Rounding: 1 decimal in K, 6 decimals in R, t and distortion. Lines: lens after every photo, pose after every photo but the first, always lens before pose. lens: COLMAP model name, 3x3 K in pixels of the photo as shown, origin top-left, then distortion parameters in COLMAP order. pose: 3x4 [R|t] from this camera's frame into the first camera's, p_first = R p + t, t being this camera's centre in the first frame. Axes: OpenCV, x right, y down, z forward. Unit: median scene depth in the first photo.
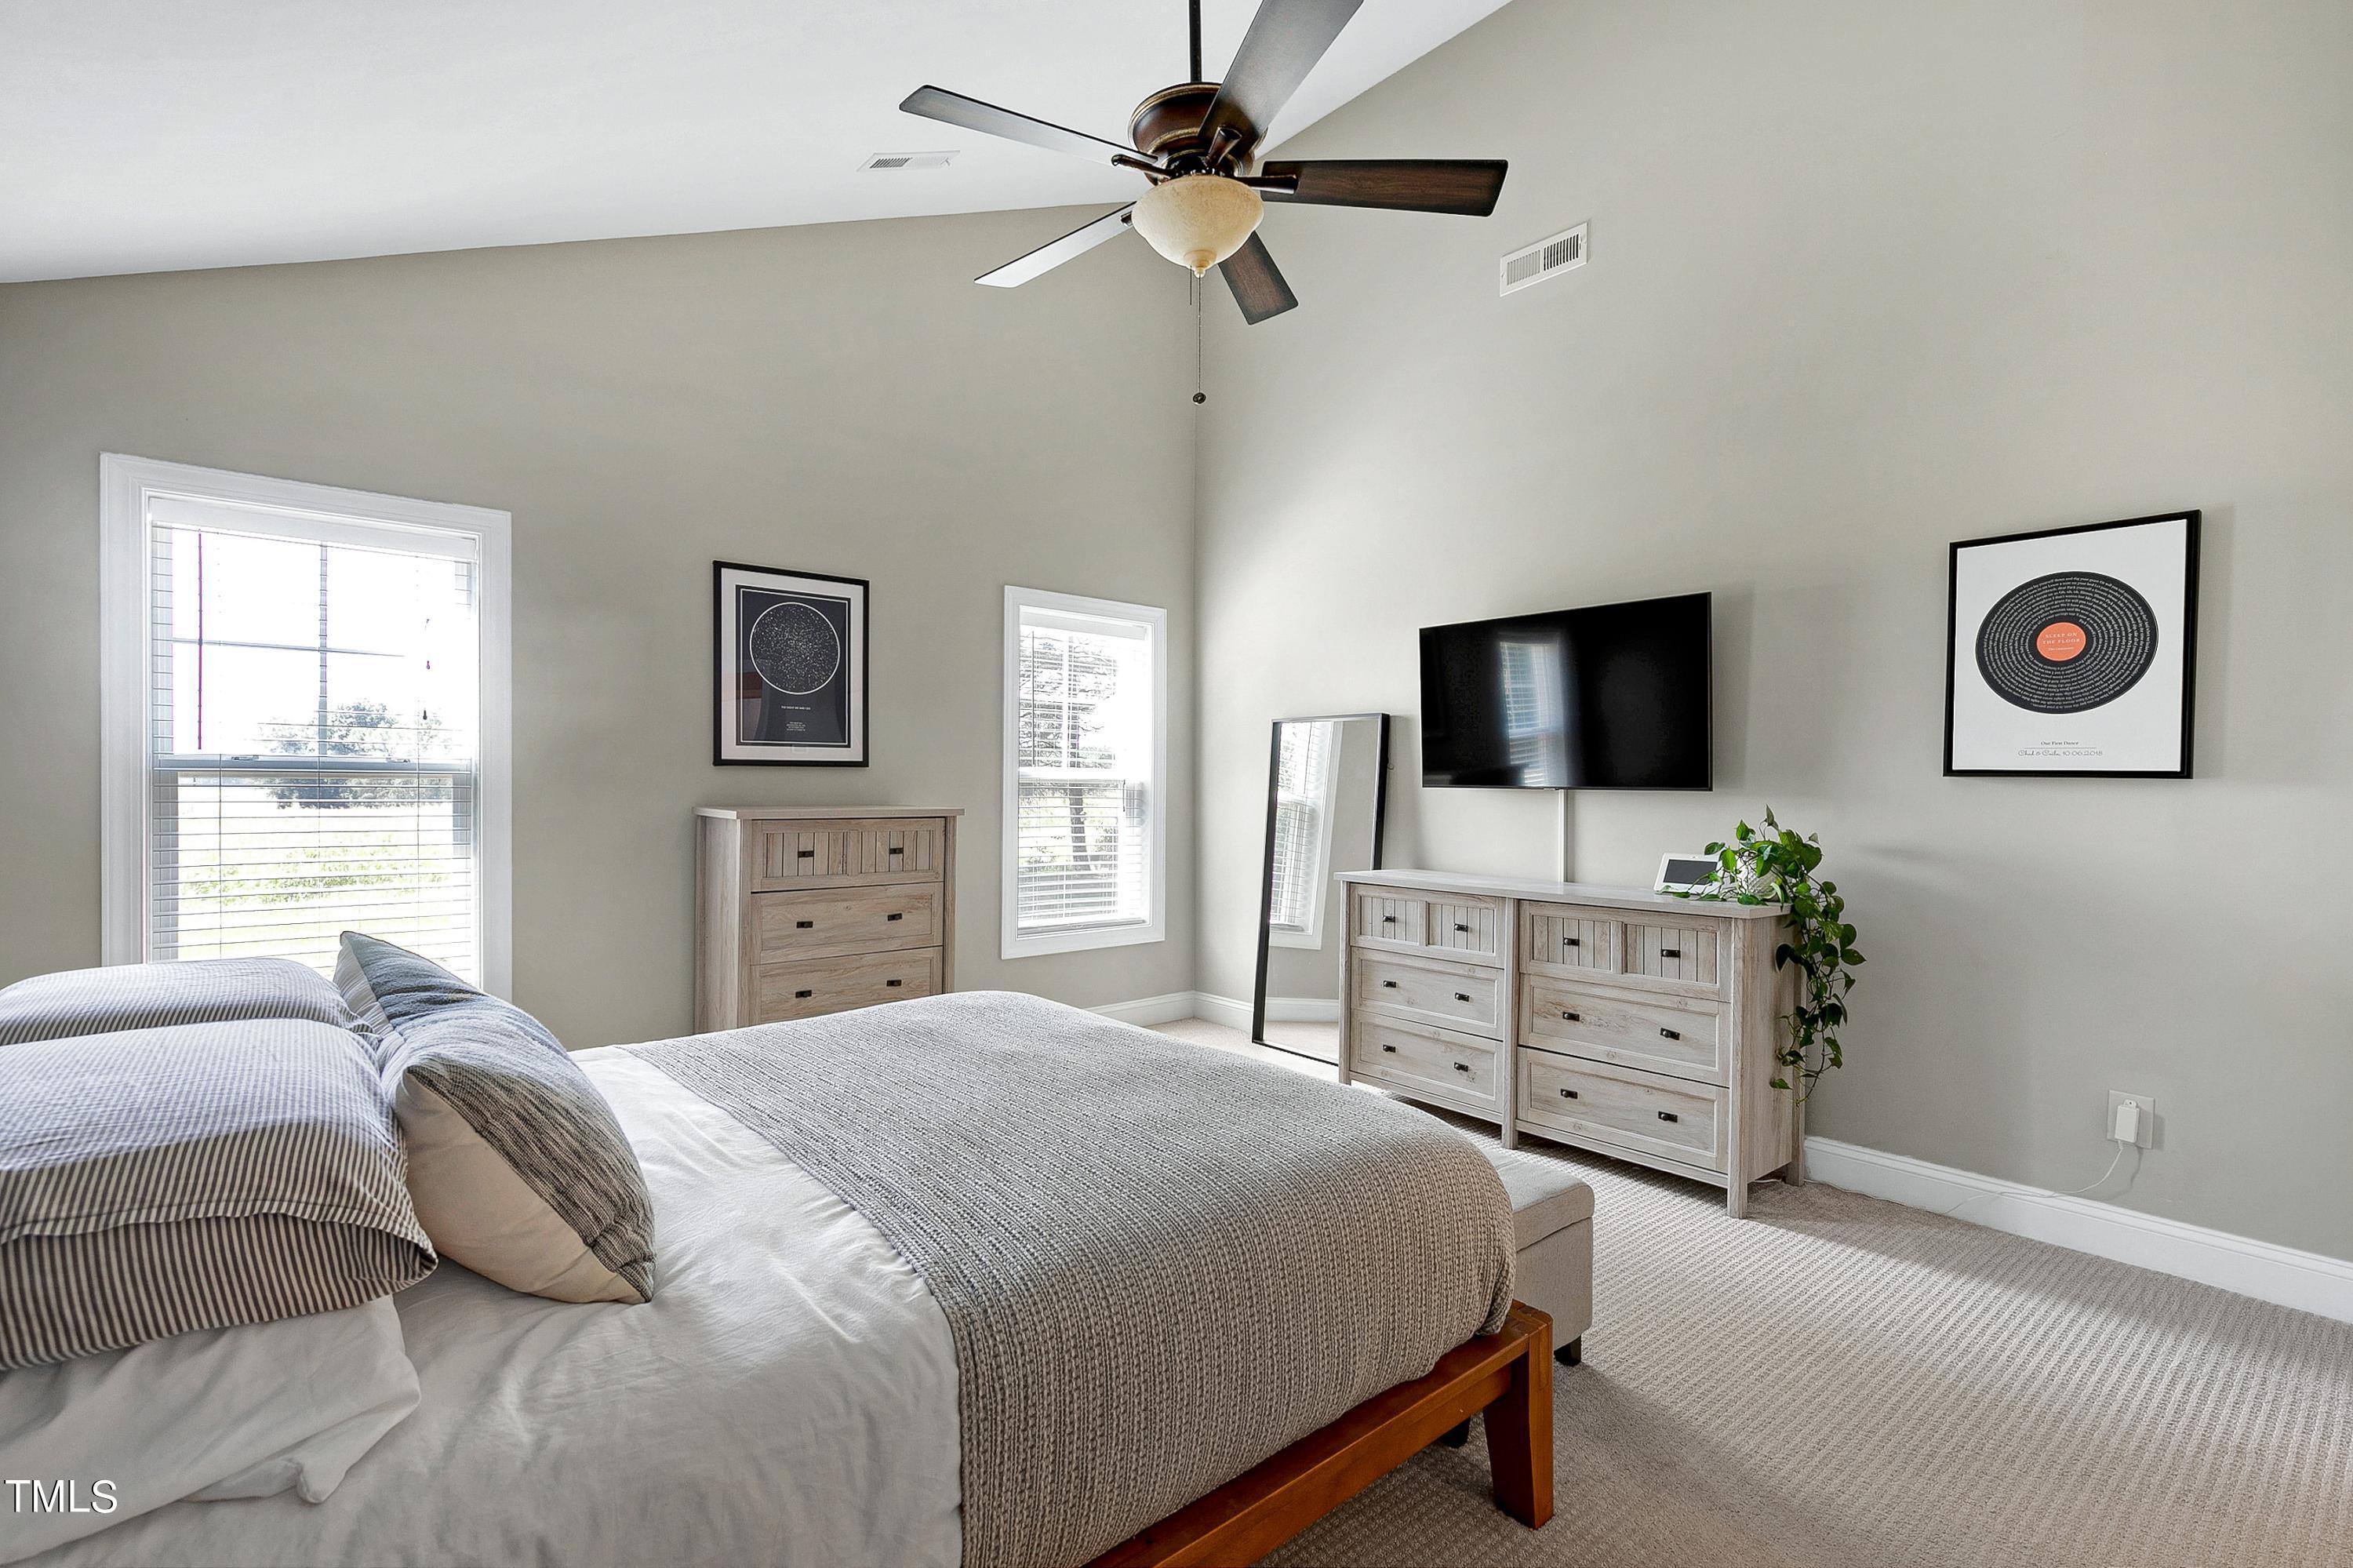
lens RADIAL K [[1073.1, 0, 1178.6], [0, 1073.1, 763.6], [0, 0, 1]] dist [0.009269, -0.000331]
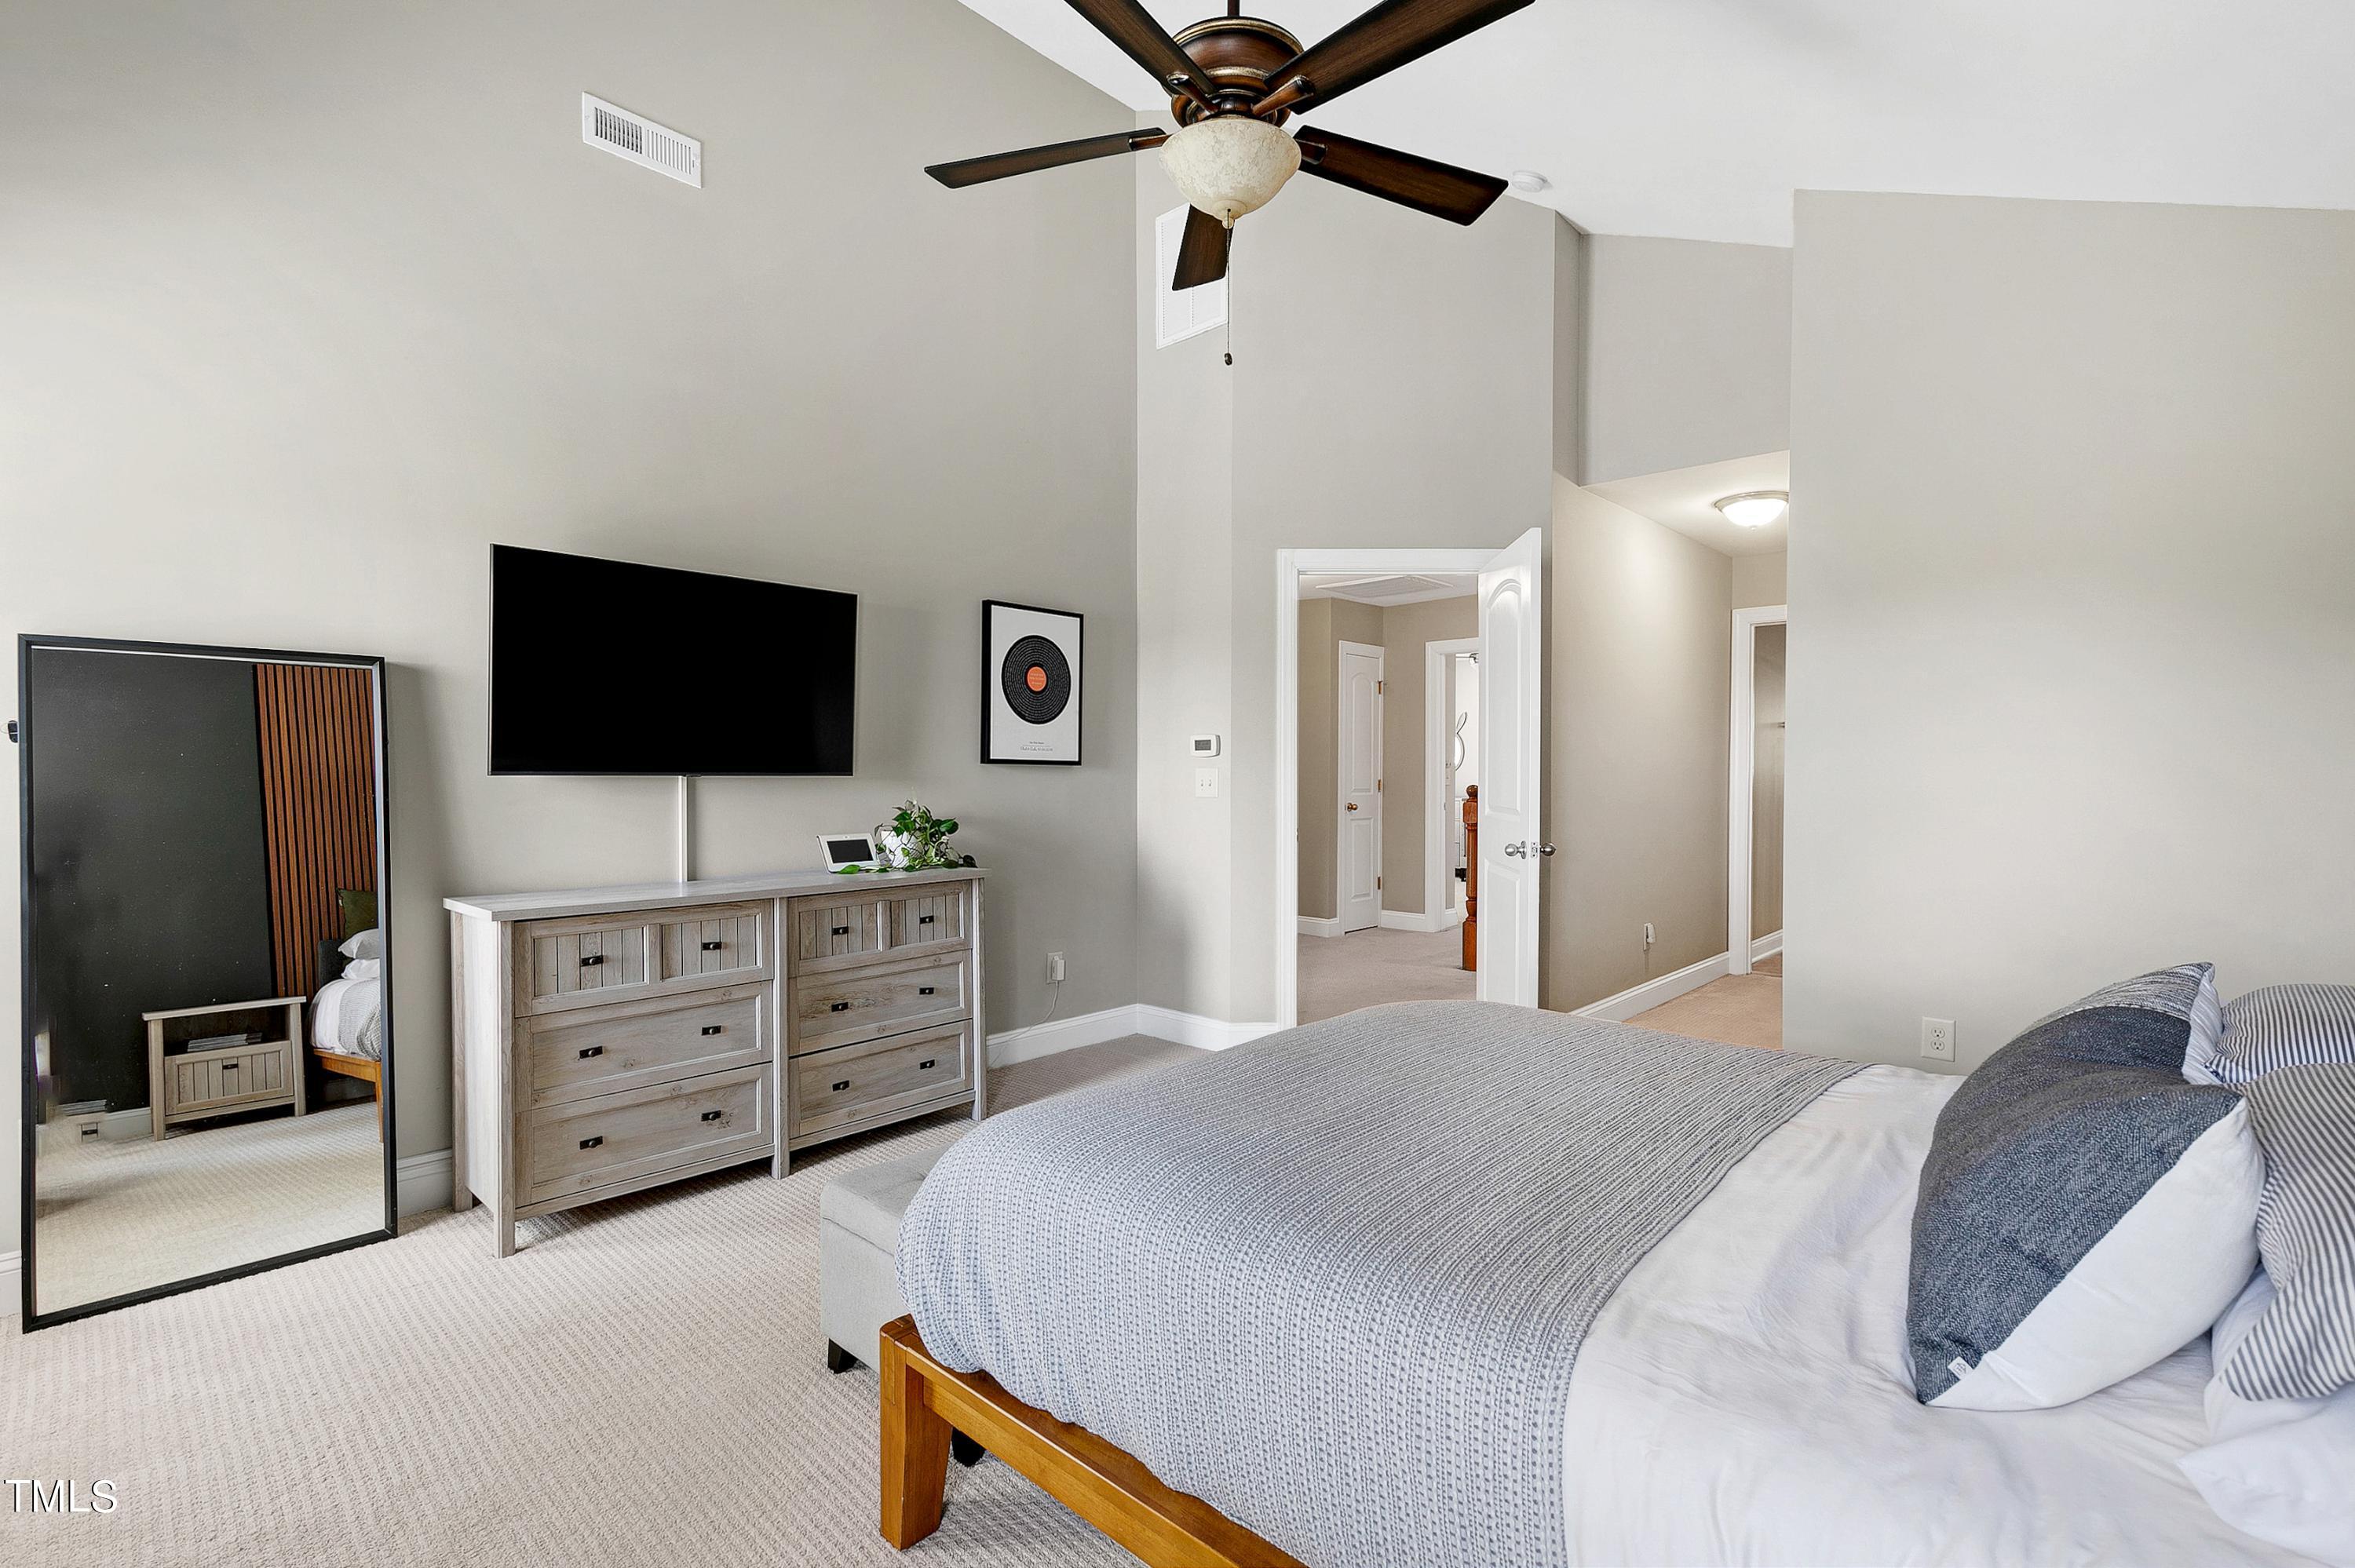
lens RADIAL K [[1073.8, 0, 1179.6], [0, 1073.8, 763.6], [0, 0, 1]] dist [0.009269, -0.000331]
pose [[-0.114255, 0.003216, 0.993446, -0.629676], [-0.016920, 0.999843, -0.005182, 0.013009], [-0.993307, -0.017402, -0.114183, 0.789037]]
